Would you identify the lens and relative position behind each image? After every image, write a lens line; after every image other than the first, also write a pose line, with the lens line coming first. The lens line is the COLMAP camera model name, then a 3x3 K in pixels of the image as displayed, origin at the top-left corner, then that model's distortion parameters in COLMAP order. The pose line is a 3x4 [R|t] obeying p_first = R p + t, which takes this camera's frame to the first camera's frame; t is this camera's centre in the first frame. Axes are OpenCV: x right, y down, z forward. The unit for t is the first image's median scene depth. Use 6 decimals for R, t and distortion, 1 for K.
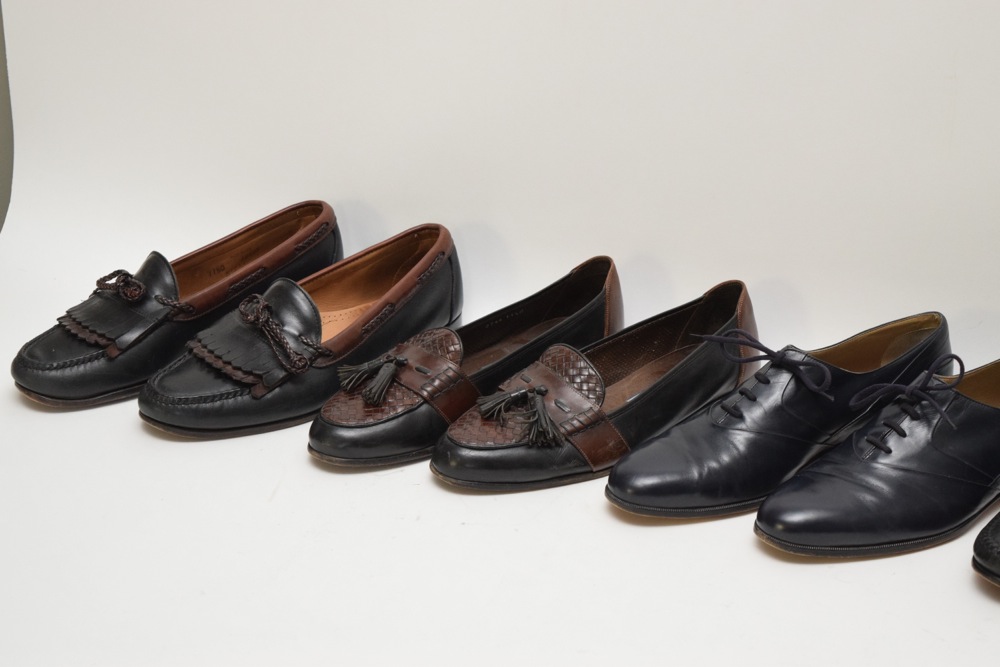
lens RADIAL K [[2310.3, 0, 500.0], [0, 2310.3, 333.5], [0, 0, 1]] dist [0.103177, 0.213420]
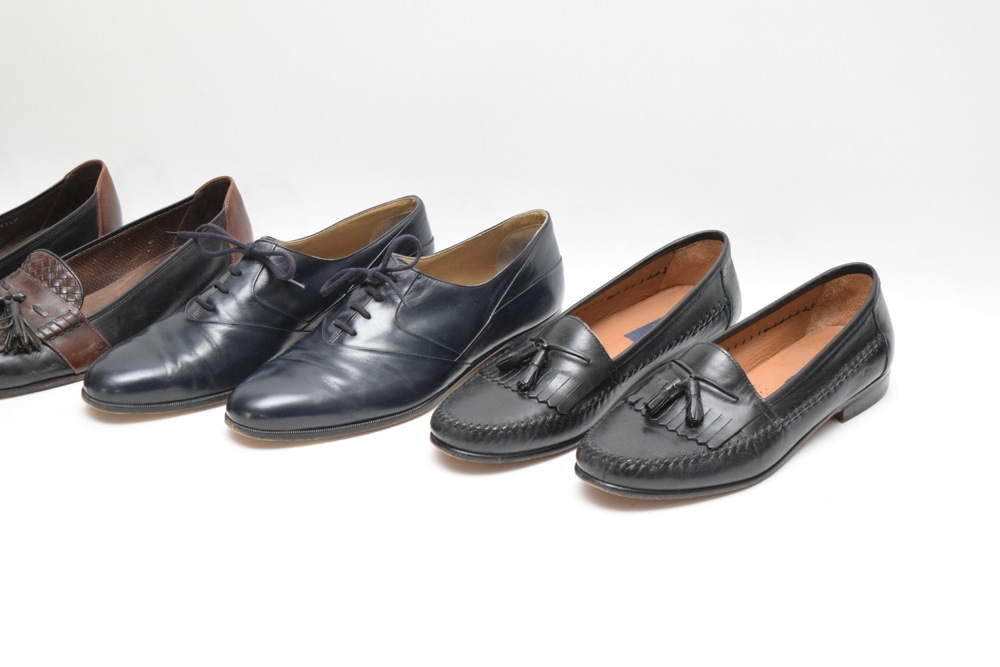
lens RADIAL K [[2310.3, 0, 500.0], [0, 2310.3, 333.5], [0, 0, 1]] dist [0.103177, 0.213420]
pose [[0.993762, -0.065642, 0.090156, 0.133881], [0.062276, 0.997271, 0.039657, 0.013668], [-0.092514, -0.033795, 0.995138, -0.020472]]
